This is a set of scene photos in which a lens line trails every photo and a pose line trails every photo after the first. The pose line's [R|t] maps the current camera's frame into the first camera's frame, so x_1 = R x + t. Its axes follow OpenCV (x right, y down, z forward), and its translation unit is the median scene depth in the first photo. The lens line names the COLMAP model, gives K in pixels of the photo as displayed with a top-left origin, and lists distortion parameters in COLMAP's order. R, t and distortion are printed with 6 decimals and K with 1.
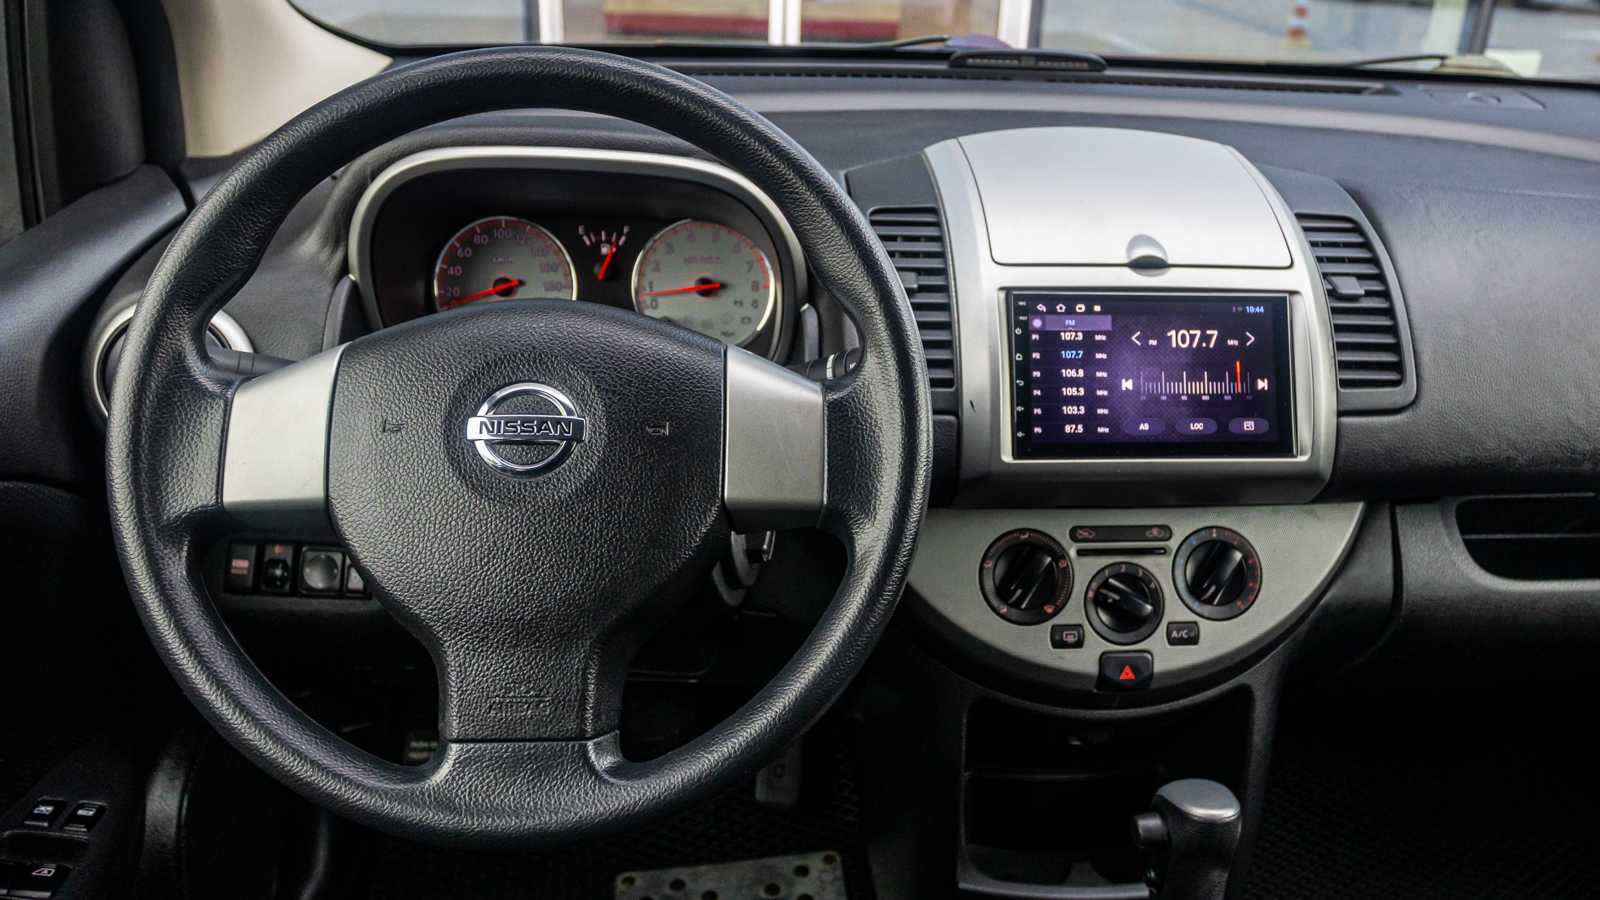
lens RADIAL K [[1234.0, 0, 860.3], [0, 1234.0, 414.3], [0, 0, 1]] dist [-0.044037, -0.004639]
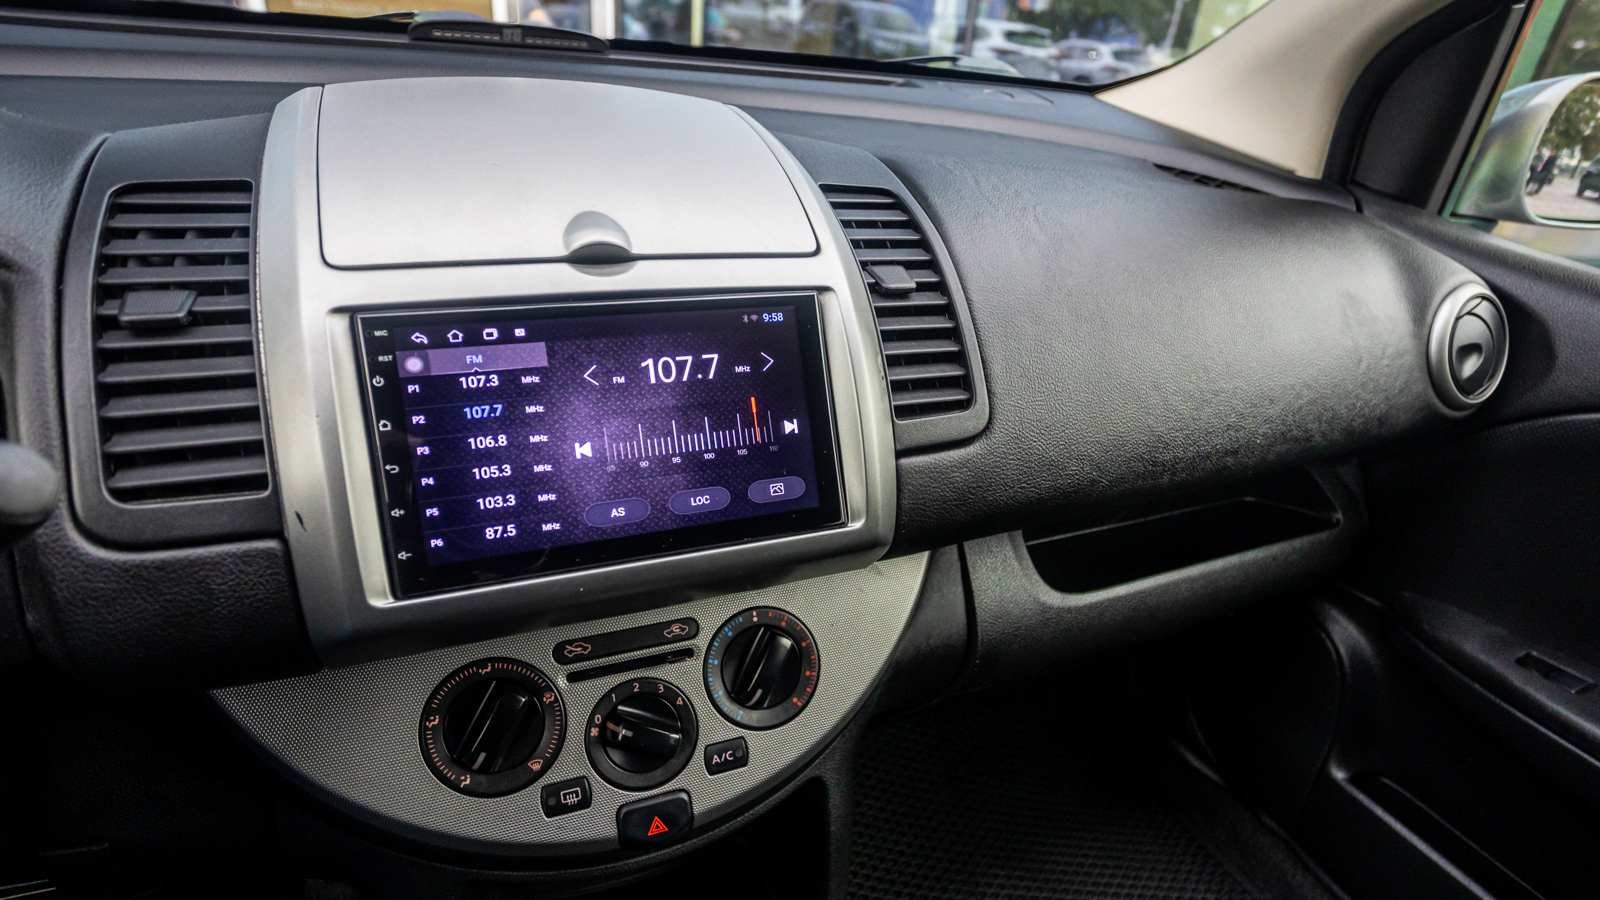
lens RADIAL K [[834.7, 0, 844.9], [0, 834.7, 491.1], [0, 0, 1]] dist [-0.073797, 0.041709]
pose [[0.942453, -0.121425, 0.311511, 0.201540], [0.084815, 0.988070, 0.128544, -0.045257], [-0.323403, -0.094726, 0.941508, 0.534637]]
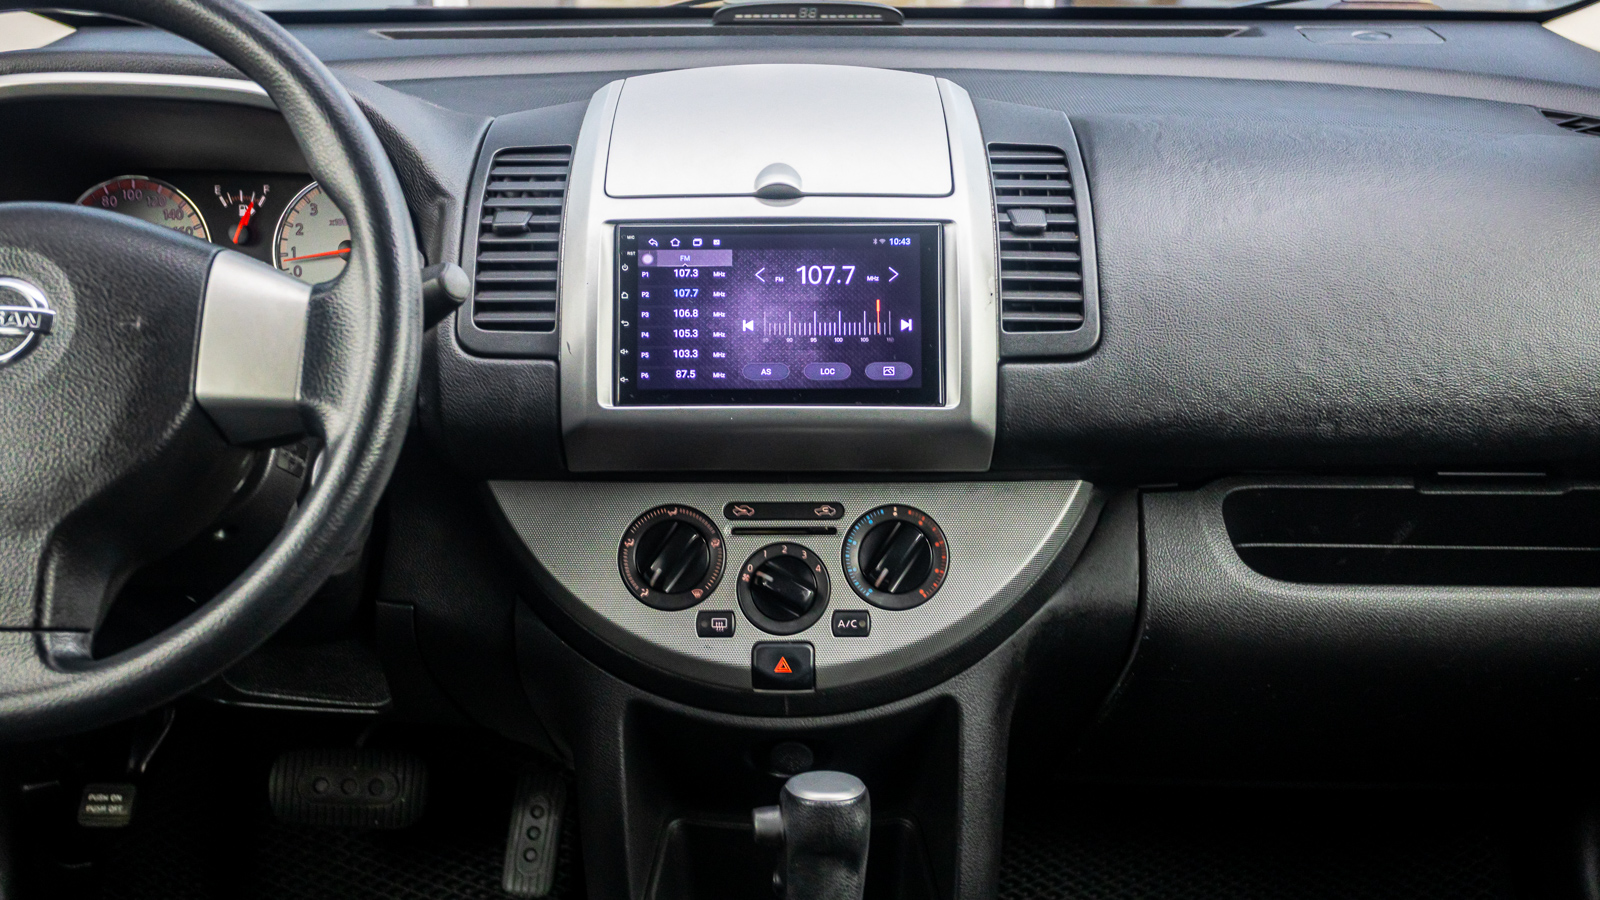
lens RADIAL K [[1647.5, 0, 818.3], [0, 1647.5, 563.4], [0, 0, 1]] dist [-0.006171, 0.035106]
pose [[0.994195, -0.001325, -0.107587, 0.383850], [-0.001239, 0.999717, -0.023764, 0.171844], [0.107588, 0.023759, 0.993912, -0.177042]]
